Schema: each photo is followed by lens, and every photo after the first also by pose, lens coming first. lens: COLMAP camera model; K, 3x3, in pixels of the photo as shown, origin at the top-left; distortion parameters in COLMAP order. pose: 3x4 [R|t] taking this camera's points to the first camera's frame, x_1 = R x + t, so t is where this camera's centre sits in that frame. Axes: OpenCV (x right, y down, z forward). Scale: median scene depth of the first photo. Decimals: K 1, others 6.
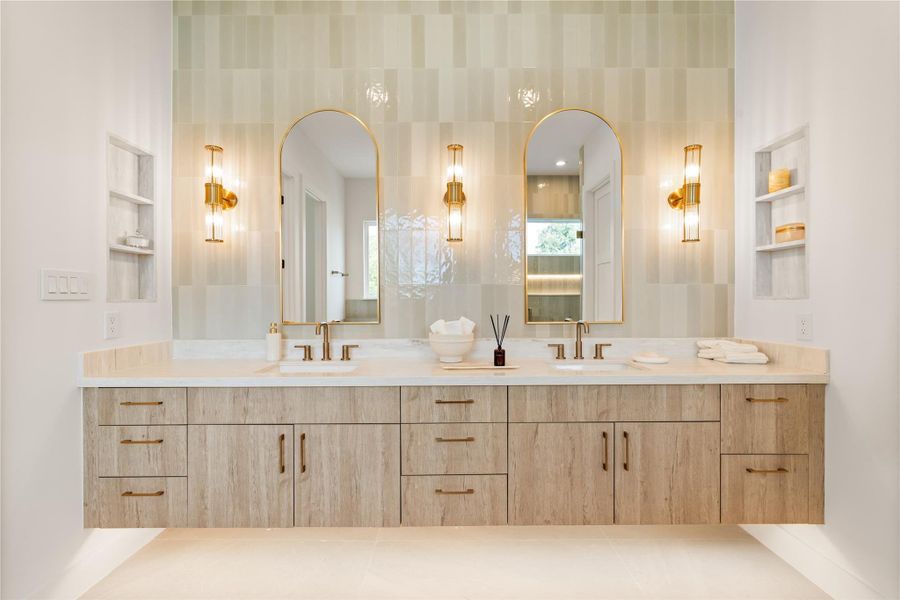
lens RADIAL K [[403.9, 0, 449.8], [0, 403.9, 299.1], [0, 0, 1]] dist [-0.003555, 0.000719]
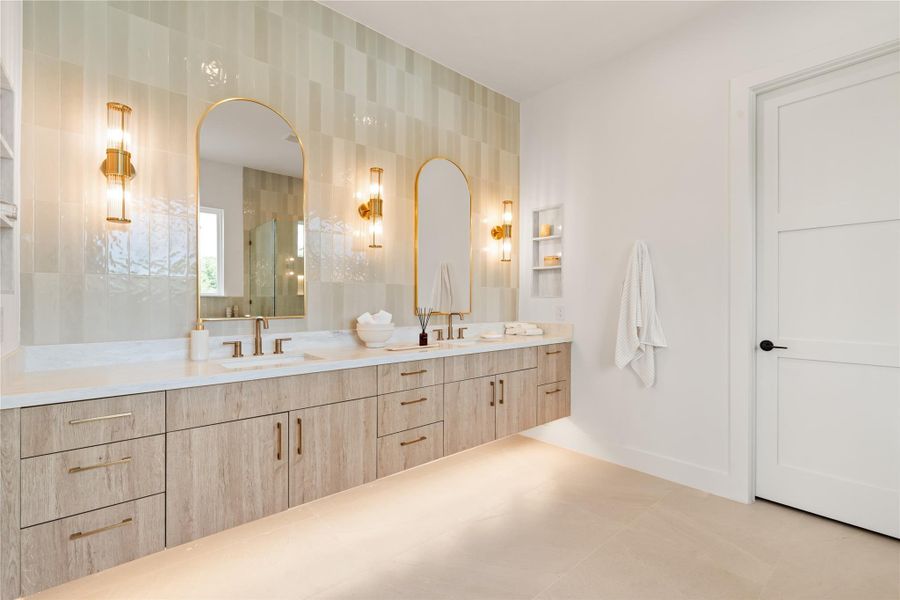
lens RADIAL K [[403.9, 0, 449.8], [0, 403.9, 299.1], [0, 0, 1]] dist [-0.003555, 0.000719]
pose [[0.756584, 0.007455, 0.653855, -0.757515], [-0.006798, 0.999971, -0.003535, 0.017555], [-0.653862, -0.001770, 0.756612, -0.072964]]
